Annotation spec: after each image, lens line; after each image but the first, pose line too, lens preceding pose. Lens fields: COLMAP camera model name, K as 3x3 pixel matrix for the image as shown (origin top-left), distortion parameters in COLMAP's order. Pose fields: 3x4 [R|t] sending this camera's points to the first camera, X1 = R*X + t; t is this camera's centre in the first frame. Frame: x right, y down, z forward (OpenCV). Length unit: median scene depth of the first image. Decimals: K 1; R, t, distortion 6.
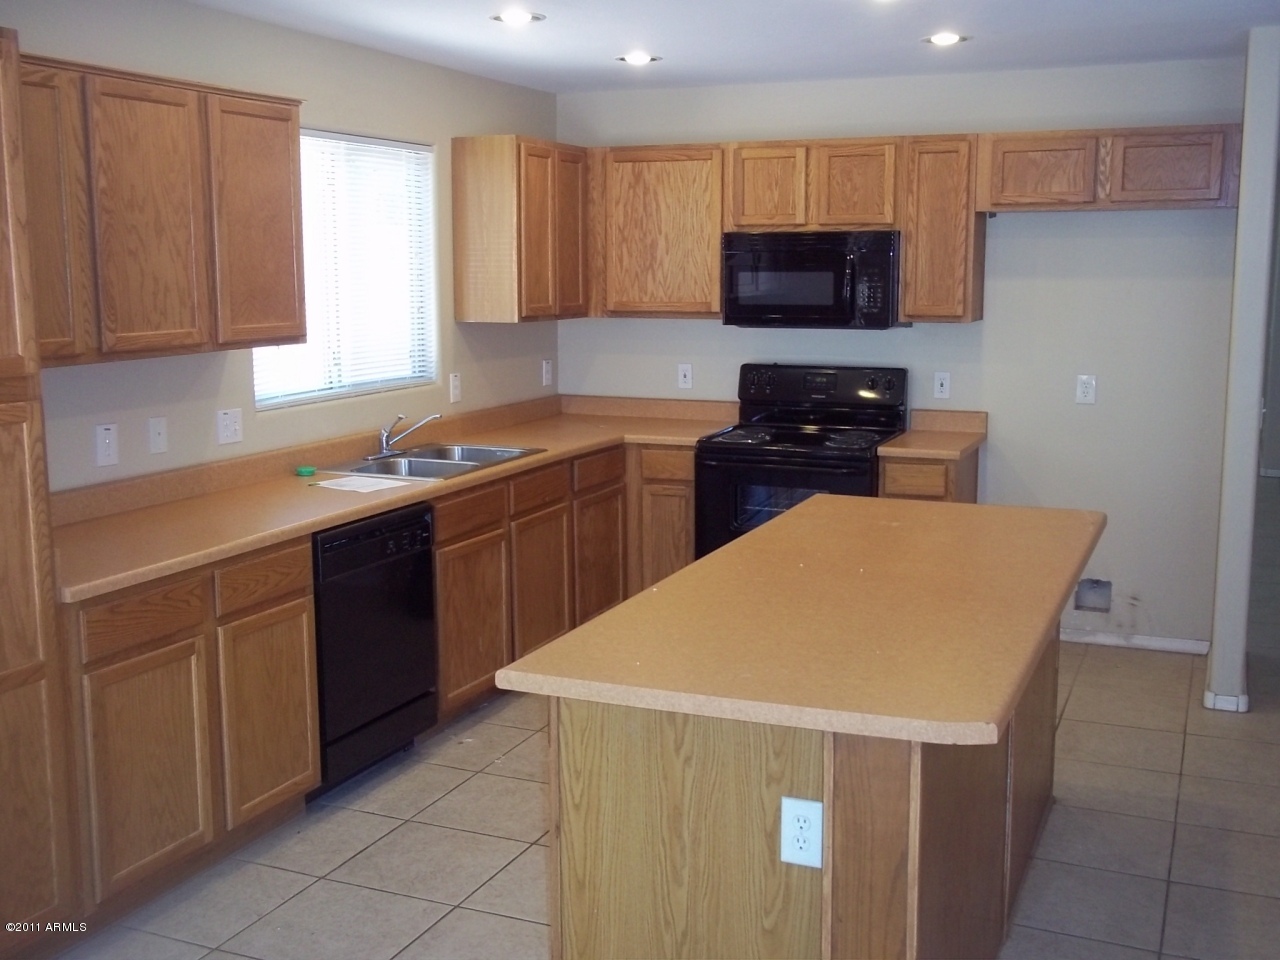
lens RADIAL K [[1389.1, 0, 641.4], [0, 1389.1, 476.6], [0, 0, 1]] dist [0.025210, 0.000000]
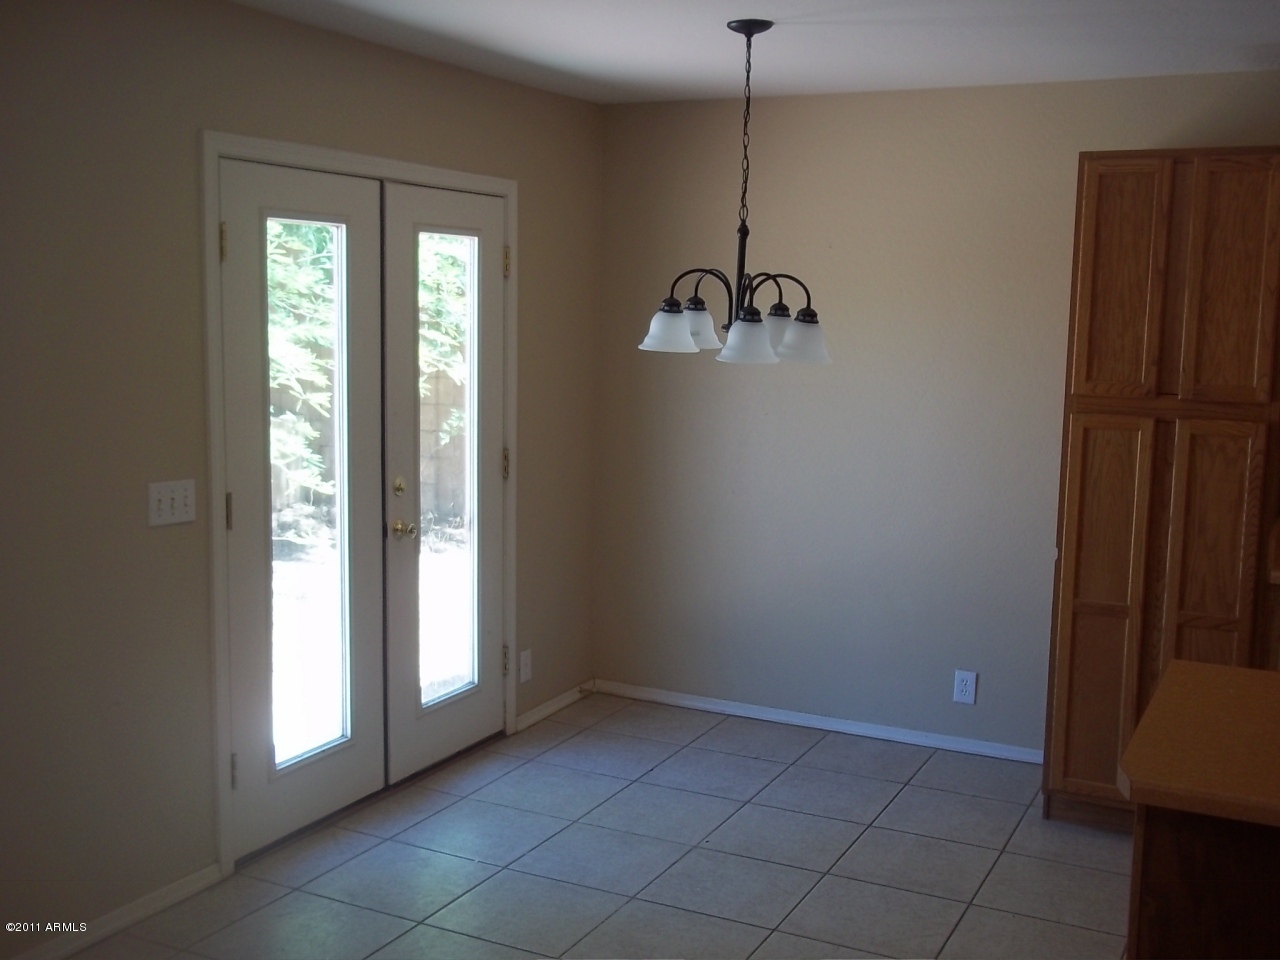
lens RADIAL K [[1389.1, 0, 642.7], [0, 1389.1, 470.2], [0, 0, 1]] dist [0.025210, 0.000000]
pose [[-0.053286, 0.117031, -0.991698, 0.545505], [-0.171861, 0.977215, 0.124557, -0.044292], [0.983679, 0.177072, -0.031959, 0.280976]]
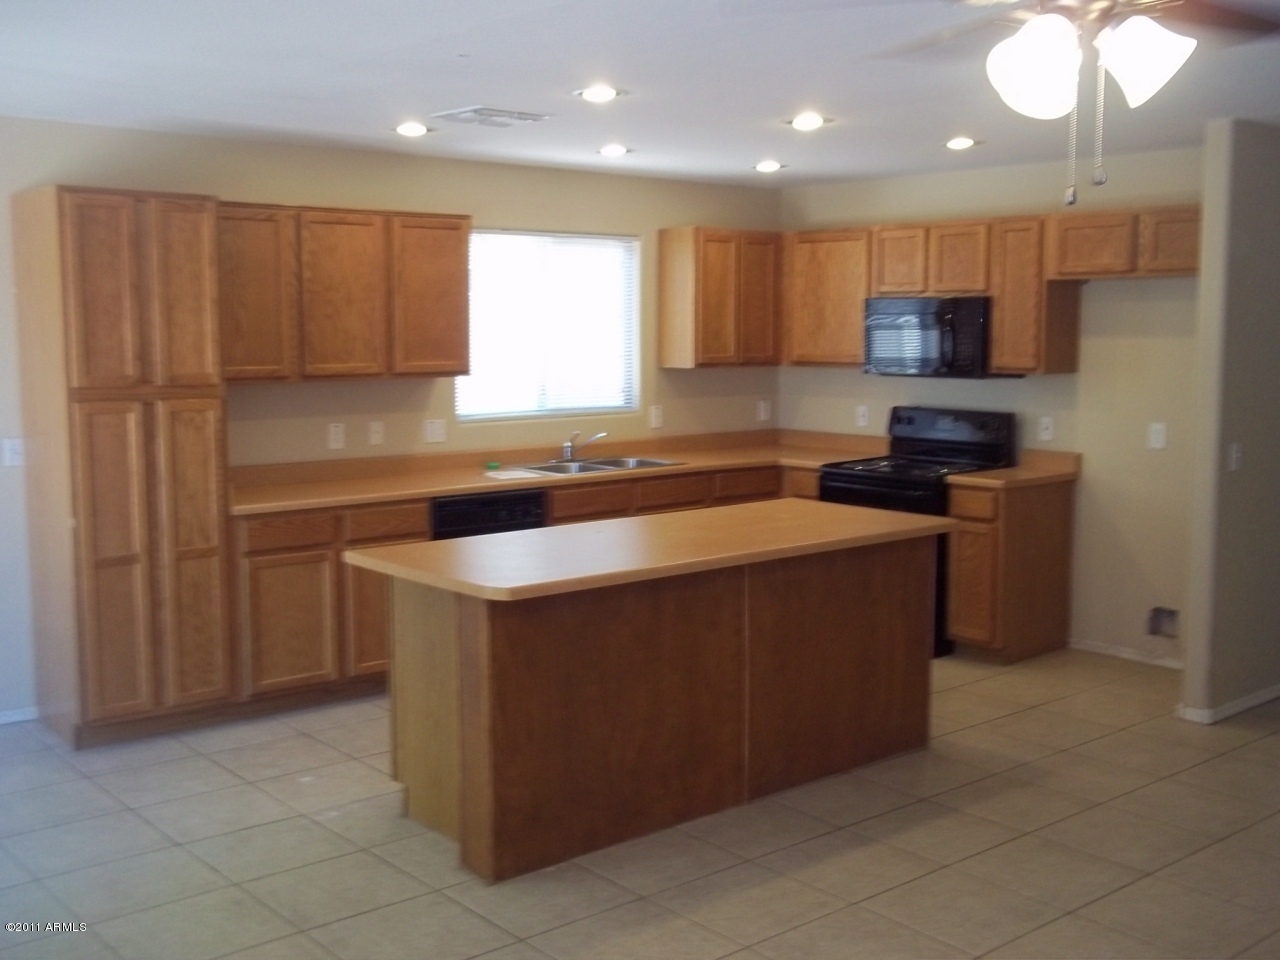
lens RADIAL K [[1389.1, 0, 638.3], [0, 1389.1, 478.8], [0, 0, 1]] dist [0.025210, 0.000000]
pose [[0.890700, 0.052780, -0.451518, 0.513674], [-0.071006, 0.997199, -0.023505, 0.031085], [0.449013, 0.052997, 0.891952, -0.207586]]
